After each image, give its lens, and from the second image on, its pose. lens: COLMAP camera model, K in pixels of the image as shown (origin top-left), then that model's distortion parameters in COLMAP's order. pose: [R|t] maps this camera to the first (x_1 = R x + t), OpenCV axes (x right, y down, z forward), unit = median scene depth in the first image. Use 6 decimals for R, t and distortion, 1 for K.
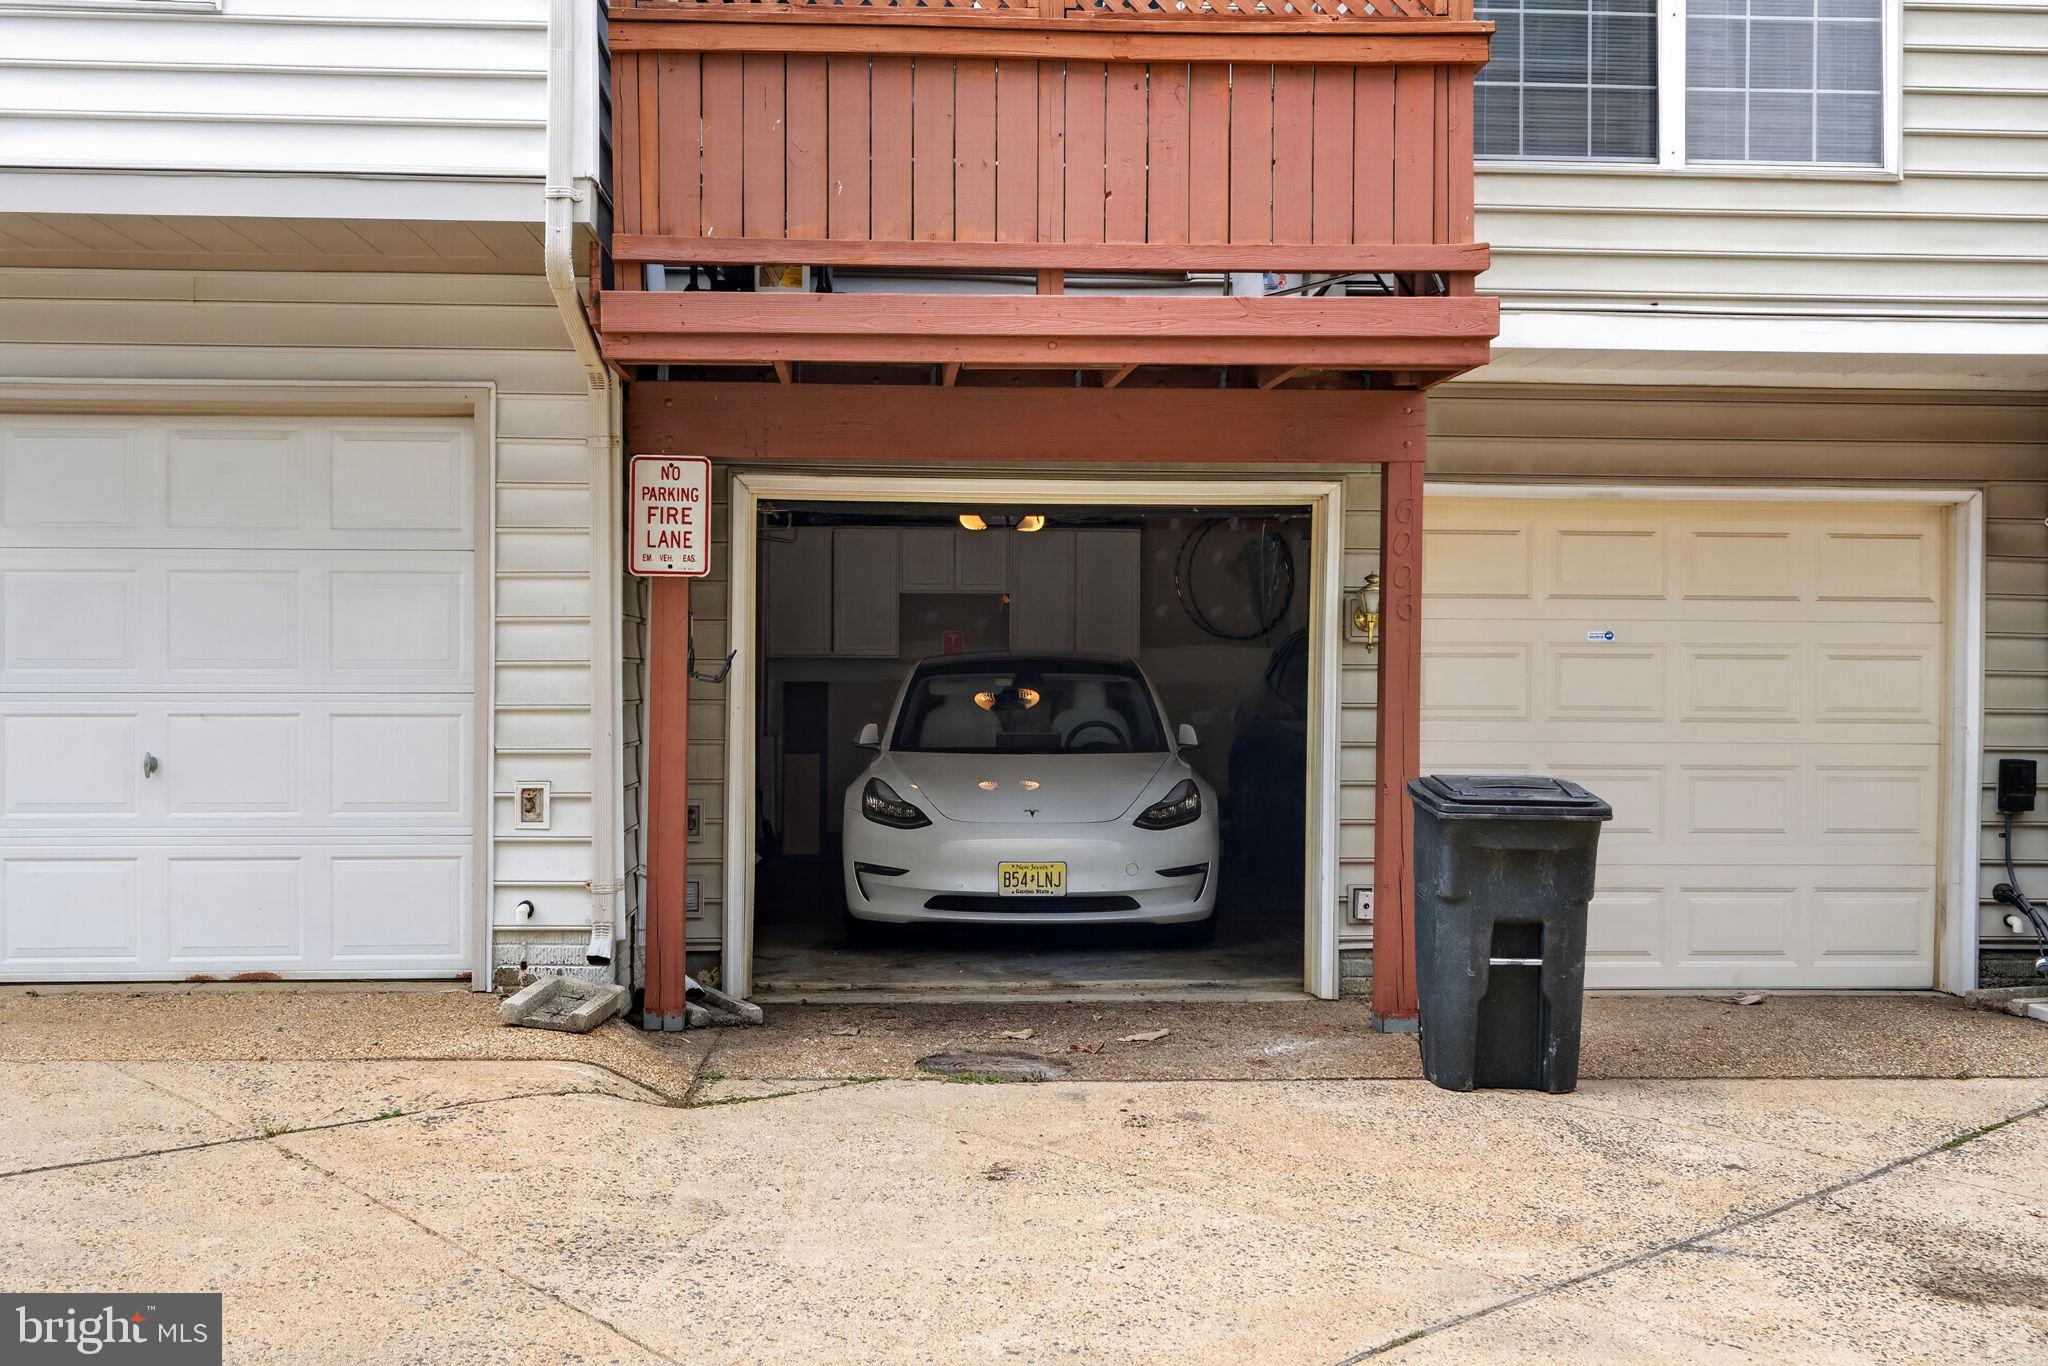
lens RADIAL K [[2085.7, 0, 1024.1], [0, 2085.7, 672.4], [0, 0, 1]] dist [0.012555, 0.000176]
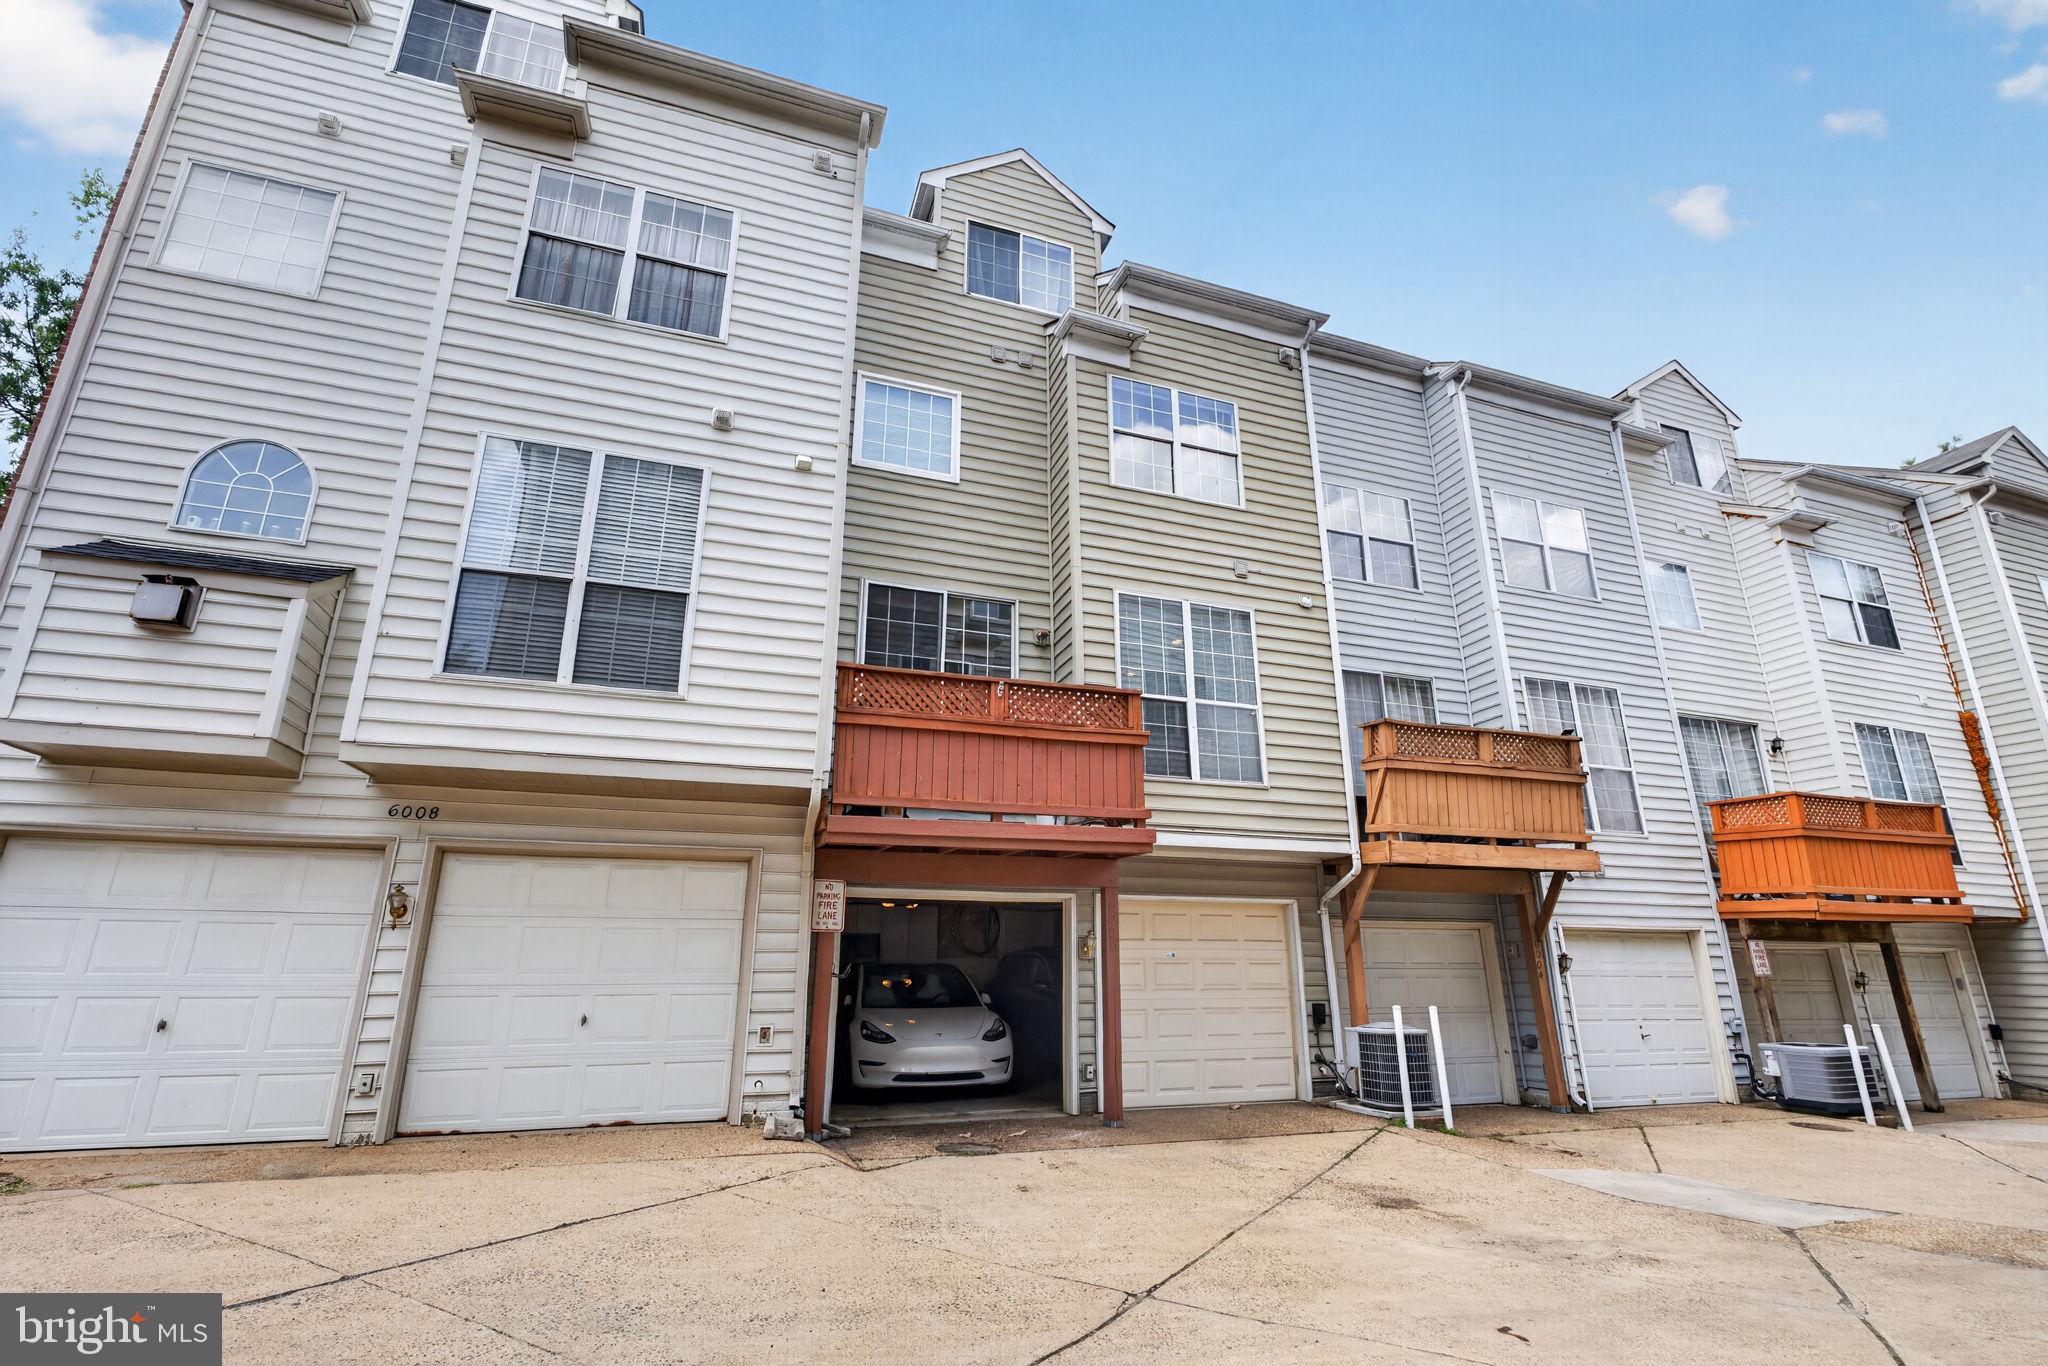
lens RADIAL K [[915.4, 0, 1023.8], [0, 915.4, 664.9], [0, 0, 1]] dist [-0.003876, -0.000296]
pose [[0.967049, 0.074148, 0.243553, -0.224698], [0.006232, 0.949467, -0.313805, -0.005479], [-0.254514, 0.304983, 0.917719, -0.116589]]
